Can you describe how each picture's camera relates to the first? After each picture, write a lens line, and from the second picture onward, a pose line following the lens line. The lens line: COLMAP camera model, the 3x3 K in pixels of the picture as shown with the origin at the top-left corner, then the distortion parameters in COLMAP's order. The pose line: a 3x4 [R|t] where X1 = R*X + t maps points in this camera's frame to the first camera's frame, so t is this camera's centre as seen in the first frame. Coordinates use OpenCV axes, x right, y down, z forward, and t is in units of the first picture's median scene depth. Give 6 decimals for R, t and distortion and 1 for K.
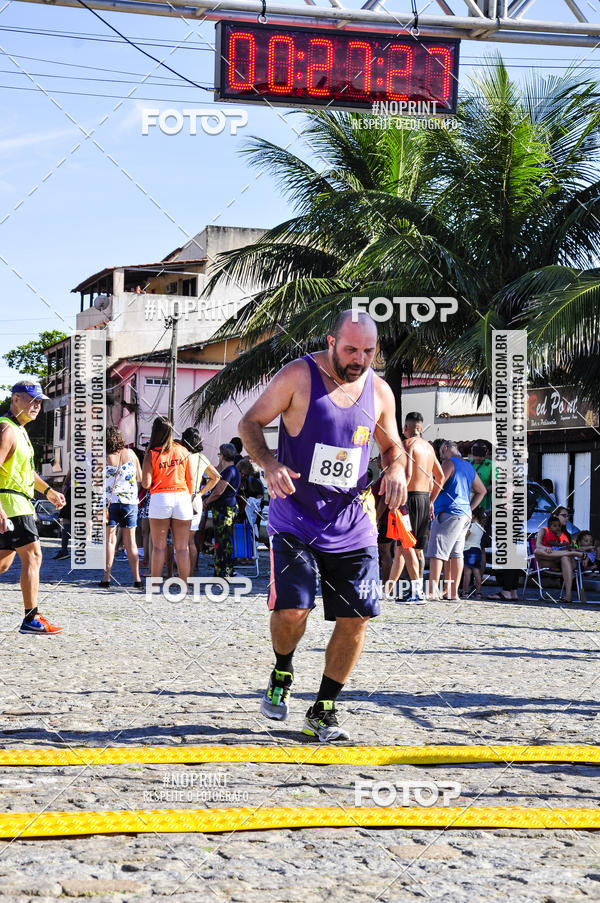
lens RADIAL K [[2409.0, 0, 301.7], [0, 2409.0, 483.1], [0, 0, 1]] dist [0.672236, 1.126254]
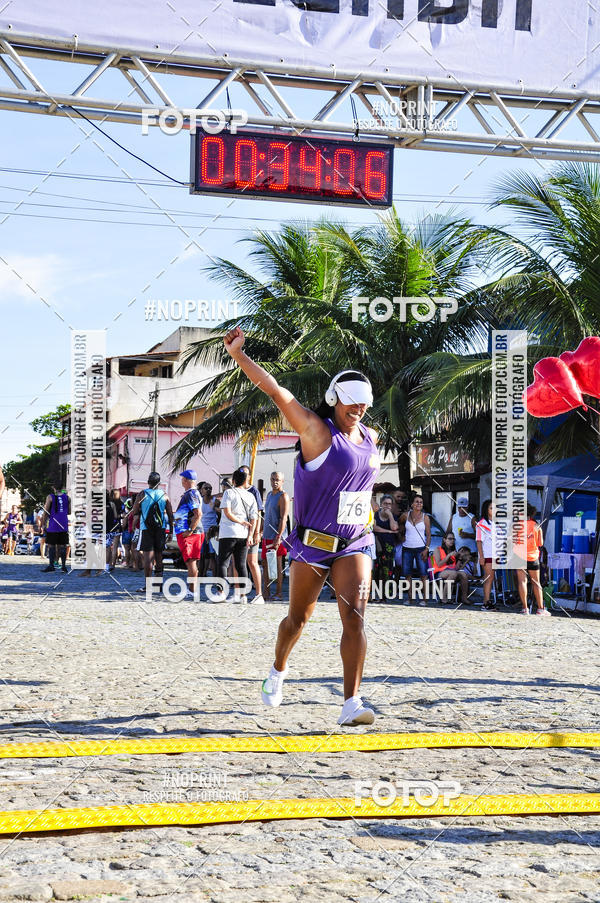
lens RADIAL K [[1757.4, 0, 305.0], [0, 1757.4, 477.3], [0, 0, 1]] dist [0.355411, 0.500717]
pose [[0.999491, -0.004243, 0.031608, -0.007370], [0.004930, 0.999752, -0.021704, 0.001165], [-0.031508, 0.021848, 0.999265, 0.133878]]
